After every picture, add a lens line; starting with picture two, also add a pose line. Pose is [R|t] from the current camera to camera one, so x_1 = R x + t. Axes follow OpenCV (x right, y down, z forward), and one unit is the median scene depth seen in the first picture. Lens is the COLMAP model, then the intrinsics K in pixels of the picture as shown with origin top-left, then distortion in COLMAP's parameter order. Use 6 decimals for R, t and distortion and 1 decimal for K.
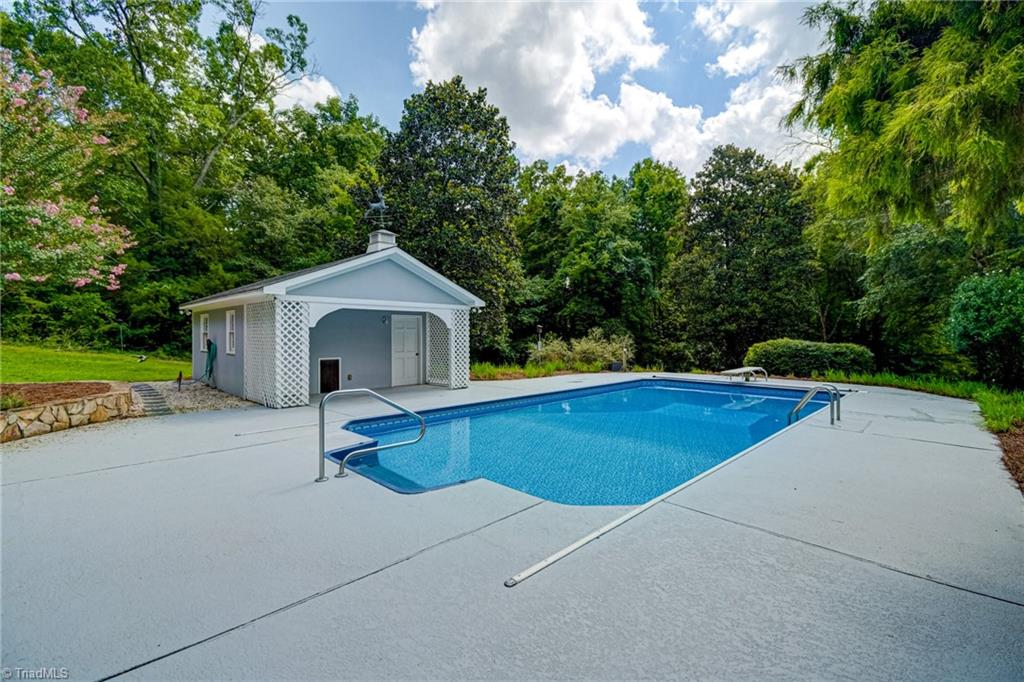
lens RADIAL K [[459.0, 0, 510.5], [0, 459.0, 336.2], [0, 0, 1]] dist [-0.004787, -0.001449]
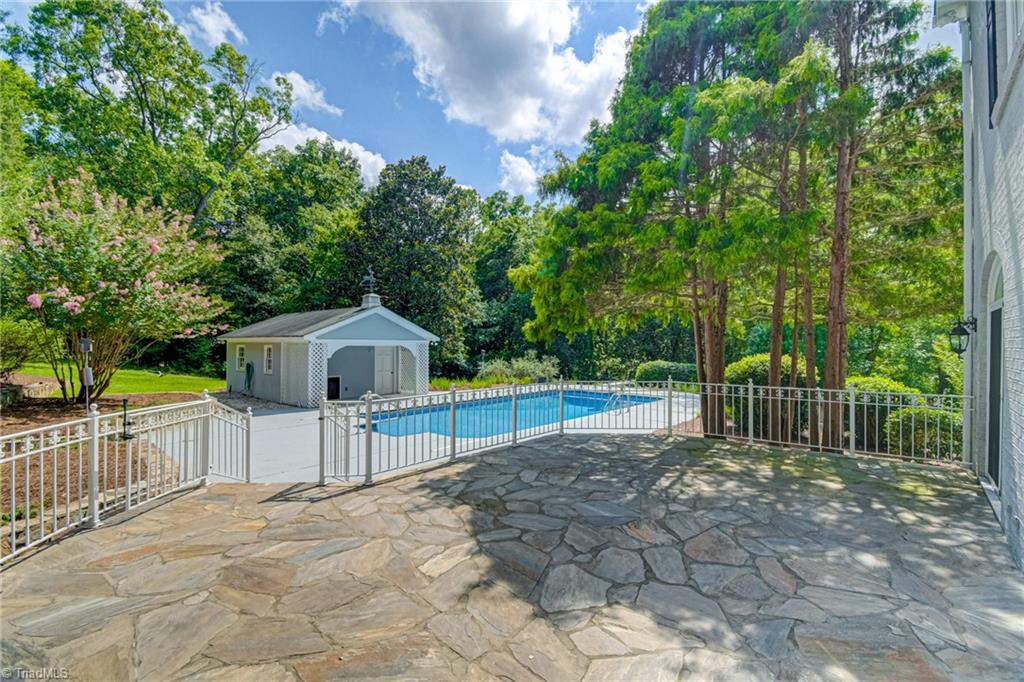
lens RADIAL K [[459.0, 0, 515.7], [0, 459.0, 344.6], [0, 0, 1]] dist [-0.004787, -0.001449]
pose [[0.996603, 0.005845, 0.082152, 0.037301], [-0.005335, 0.999965, -0.006424, -0.024441], [-0.082187, 0.005964, 0.996599, -0.272457]]
